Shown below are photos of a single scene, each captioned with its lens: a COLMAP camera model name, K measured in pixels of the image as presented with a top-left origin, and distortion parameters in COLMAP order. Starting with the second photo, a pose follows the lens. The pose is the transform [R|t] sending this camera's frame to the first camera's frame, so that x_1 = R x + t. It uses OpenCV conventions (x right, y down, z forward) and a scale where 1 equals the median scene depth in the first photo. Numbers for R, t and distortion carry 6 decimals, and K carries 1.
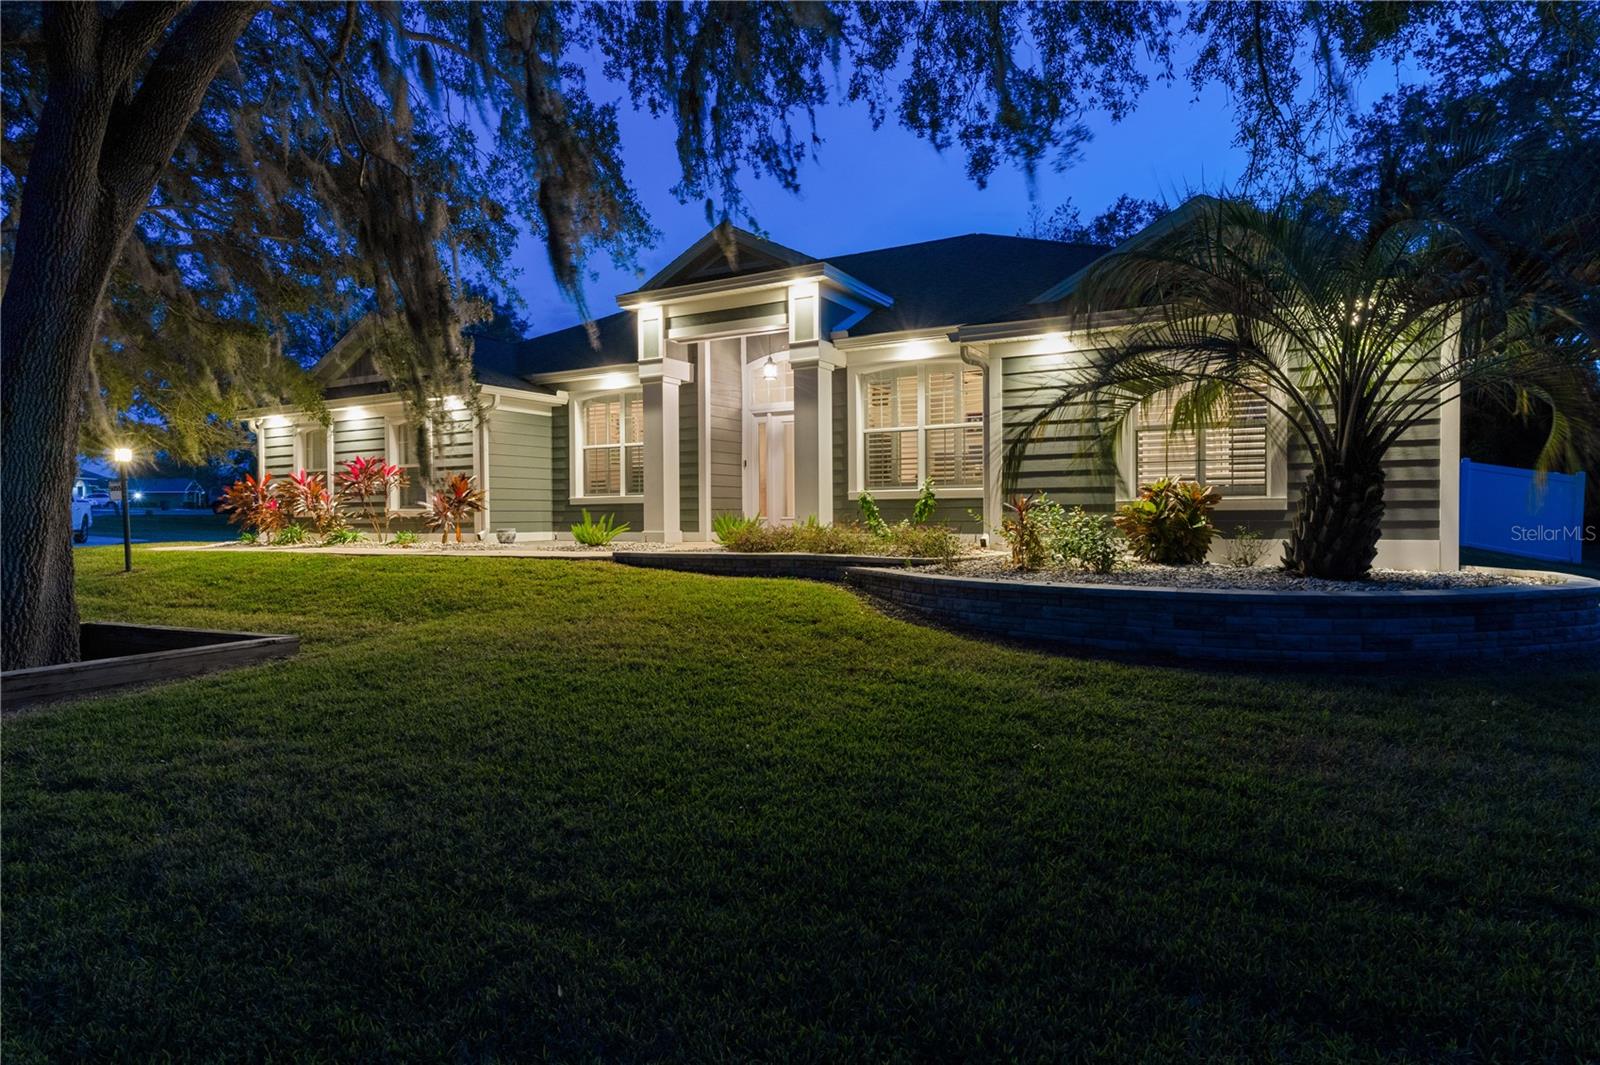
lens RADIAL K [[895.9, 0, 790.4], [0, 895.9, 524.5], [0, 0, 1]] dist [-0.012294, -0.003166]
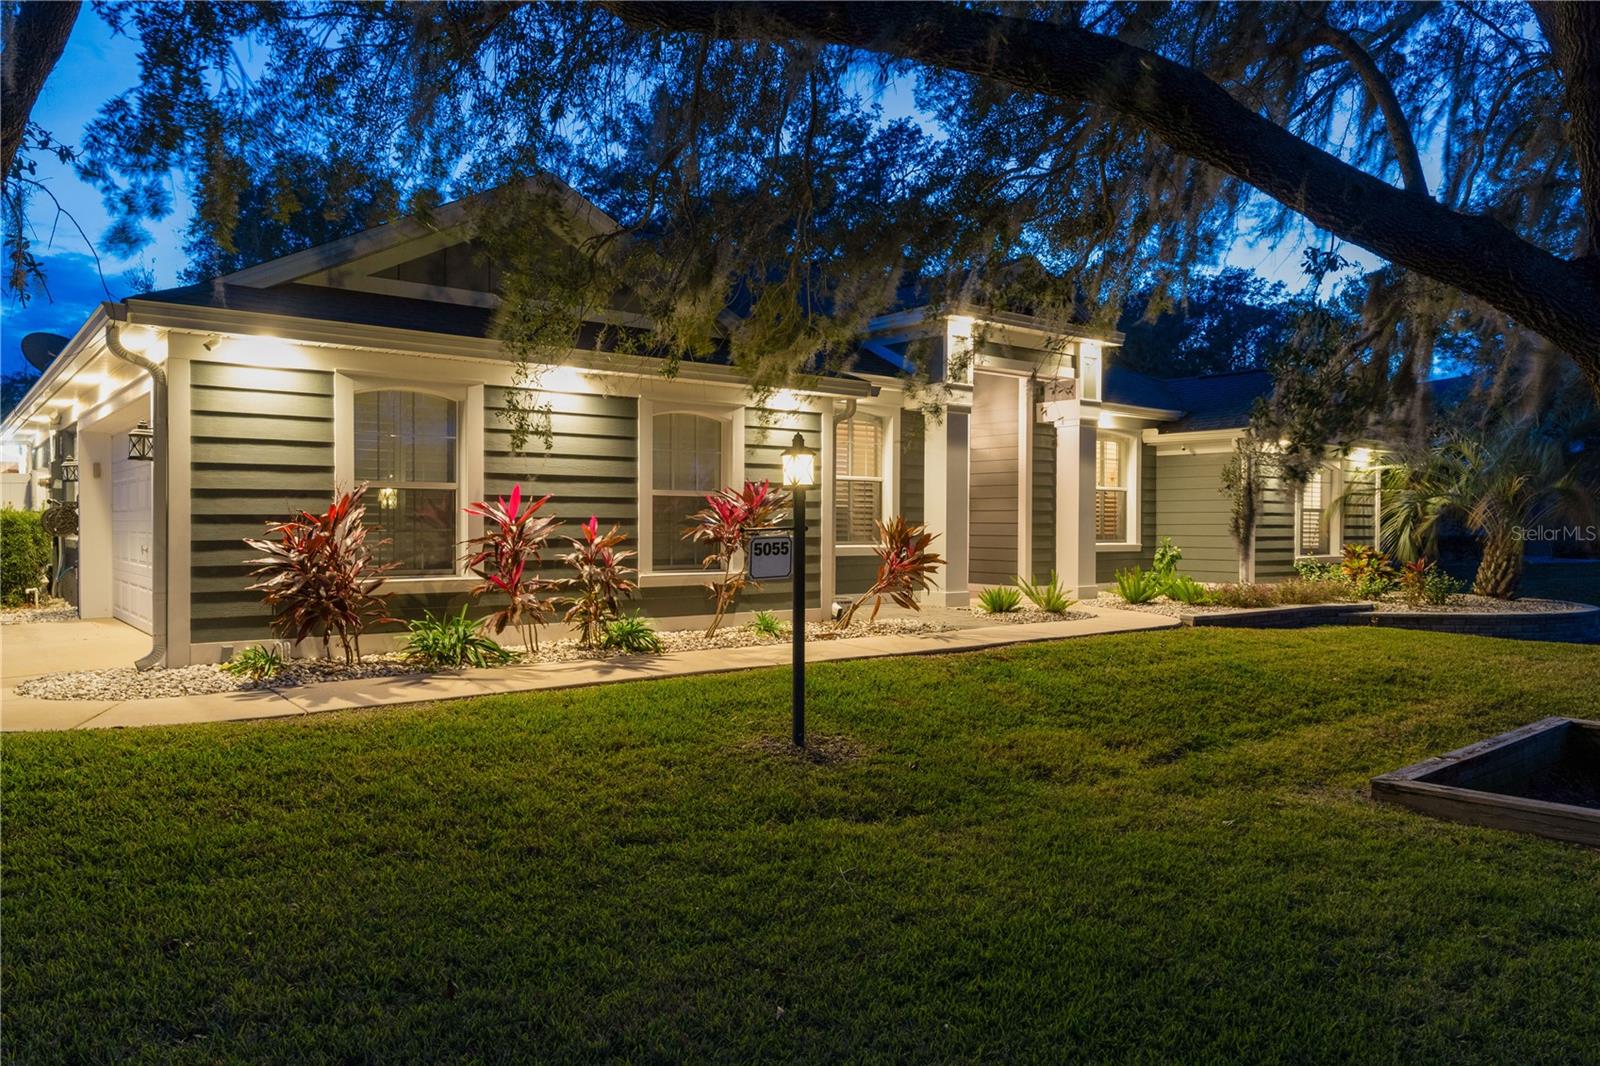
lens RADIAL K [[1082.9, 0, 806.9], [0, 1082.9, 543.6], [0, 0, 1]] dist [-0.002359, -0.000254]
pose [[0.381911, -0.000317, 0.924199, -1.144492], [0.012155, 0.999915, -0.004680, -0.034790], [-0.924119, 0.013021, 0.381883, 0.754336]]
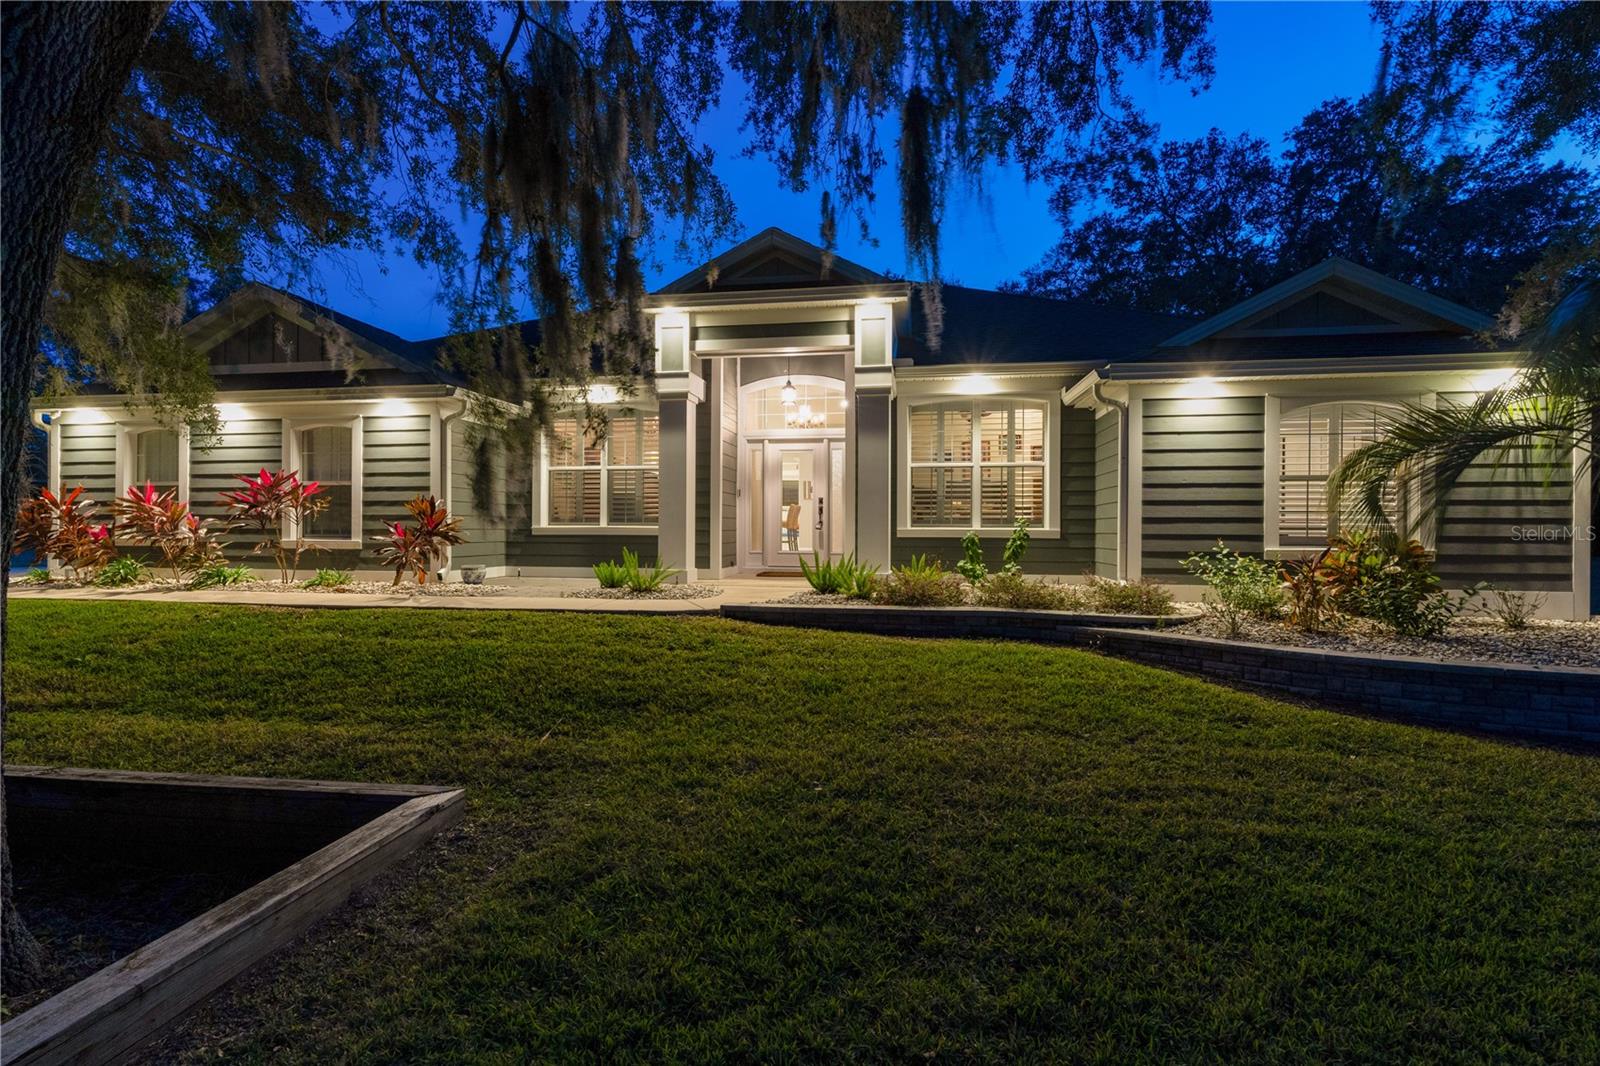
lens RADIAL K [[778.0, 0, 798.9], [0, 778.0, 524.8], [0, 0, 1]] dist [-0.000049, 0.000690]
pose [[0.942205, 0.014508, 0.334723, -0.293788], [-0.008811, 0.999789, -0.018534, -0.023375], [-0.334921, 0.014514, 0.942134, 0.248578]]
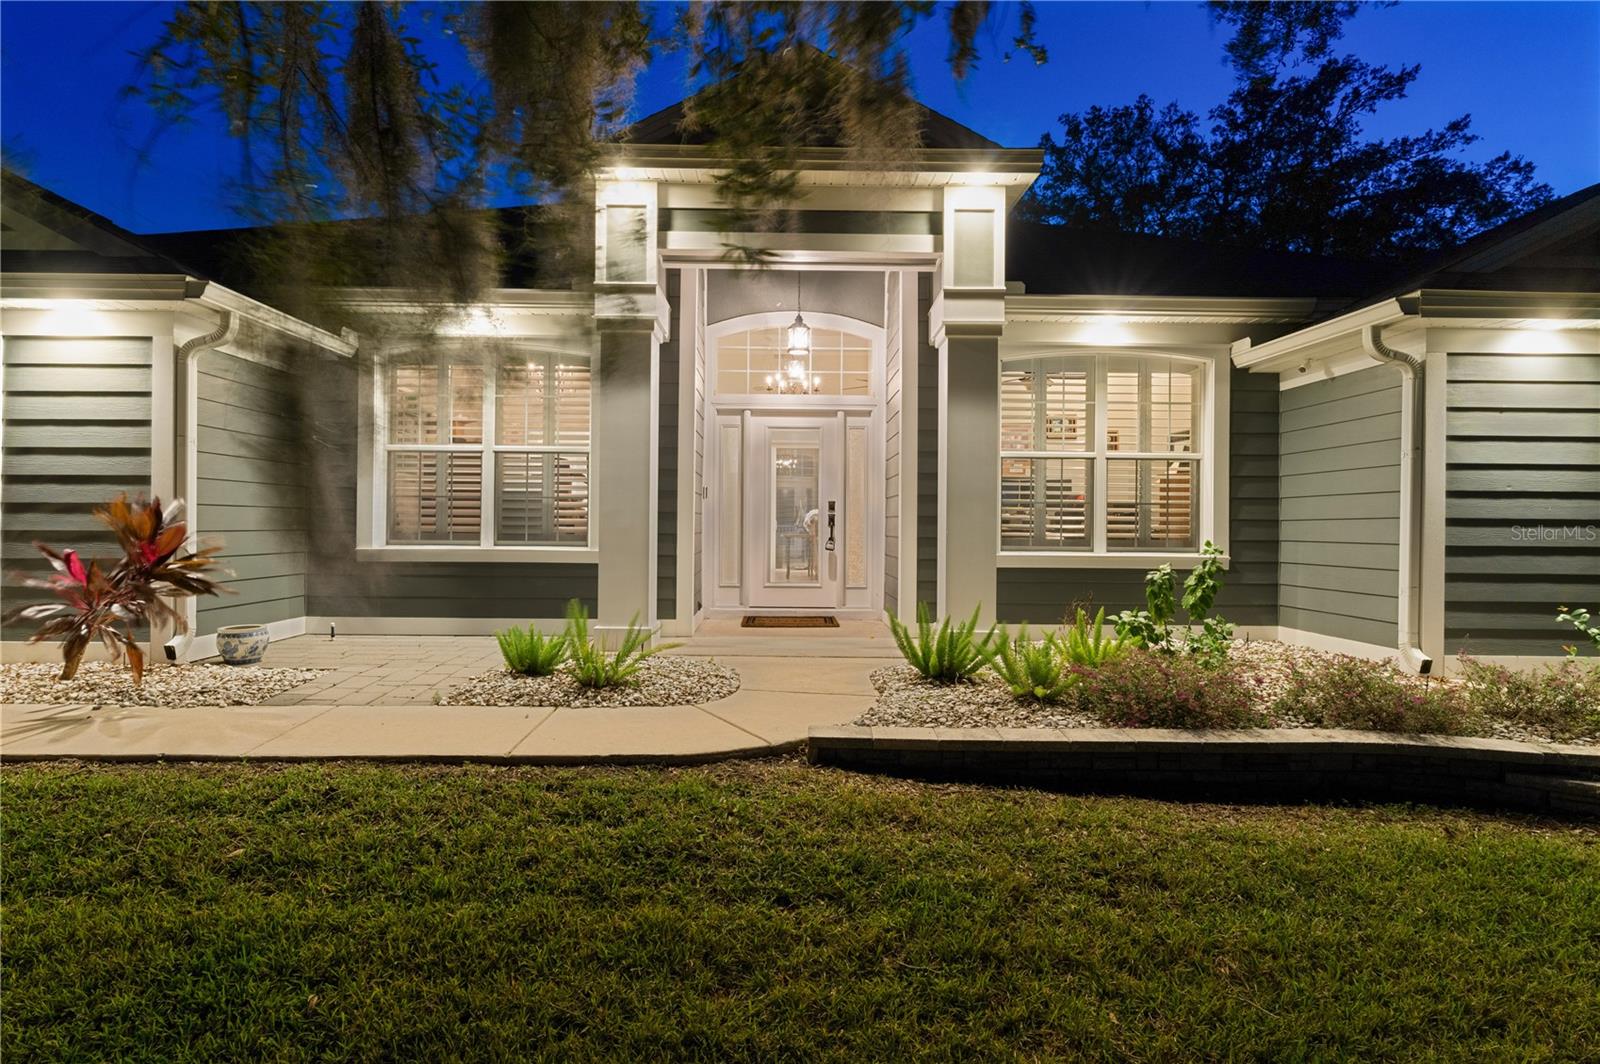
lens RADIAL K [[845.4, 0, 803.4], [0, 845.4, 520.1], [0, 0, 1]] dist [-0.006719, 0.000573]
pose [[0.864609, 0.020051, 0.502045, -0.307590], [-0.011021, 0.999720, -0.020947, -0.043902], [-0.502325, 0.012578, 0.864588, 0.547044]]
